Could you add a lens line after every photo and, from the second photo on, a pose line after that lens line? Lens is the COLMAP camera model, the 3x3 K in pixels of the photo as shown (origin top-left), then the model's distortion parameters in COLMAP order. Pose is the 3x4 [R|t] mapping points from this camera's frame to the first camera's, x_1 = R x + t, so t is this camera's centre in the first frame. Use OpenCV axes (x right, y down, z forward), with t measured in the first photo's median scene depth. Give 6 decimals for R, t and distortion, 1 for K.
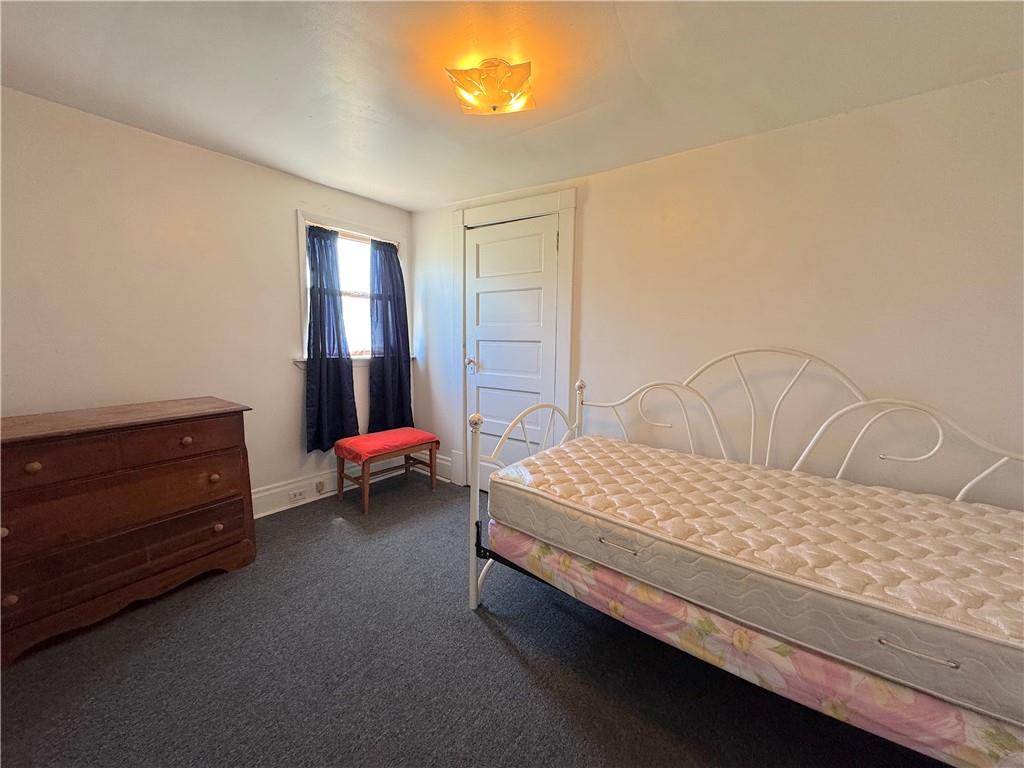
lens RADIAL K [[410.8, 0, 510.8], [0, 410.8, 380.3], [0, 0, 1]] dist [-0.001010, 0.000422]
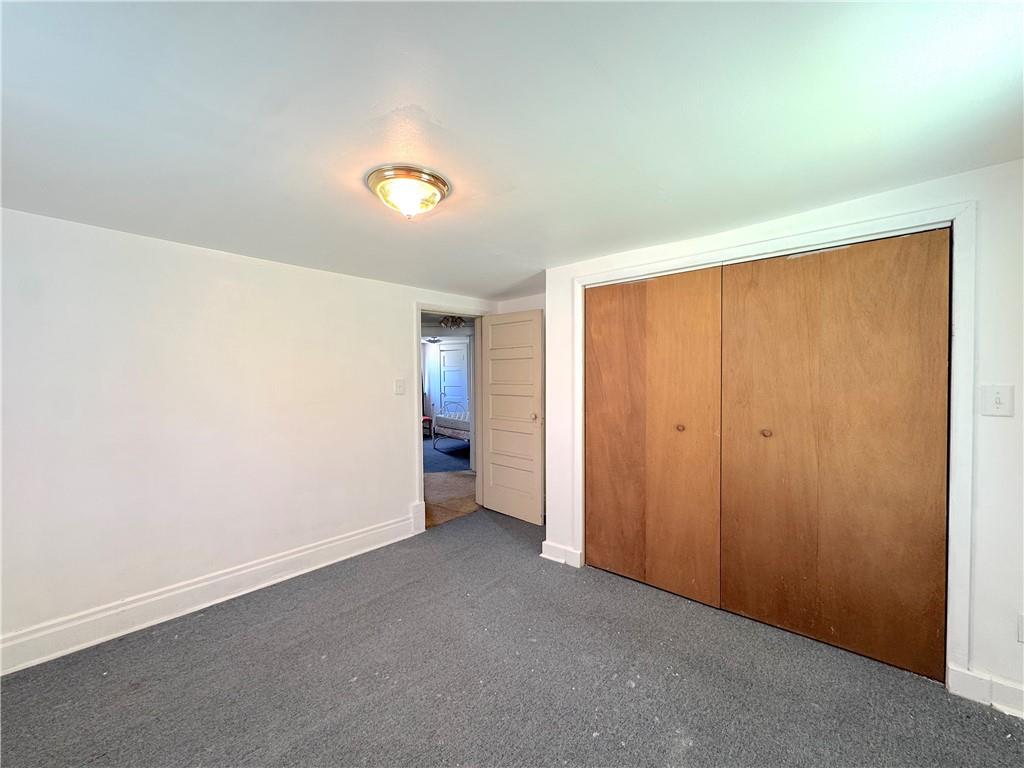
lens RADIAL K [[410.8, 0, 511.5], [0, 410.8, 383.8], [0, 0, 1]] dist [-0.001010, 0.000422]
pose [[0.996763, -0.016721, -0.078638, 0.671612], [0.008532, 0.994609, -0.103341, 0.206574], [0.079942, 0.102335, 0.991533, -2.038753]]
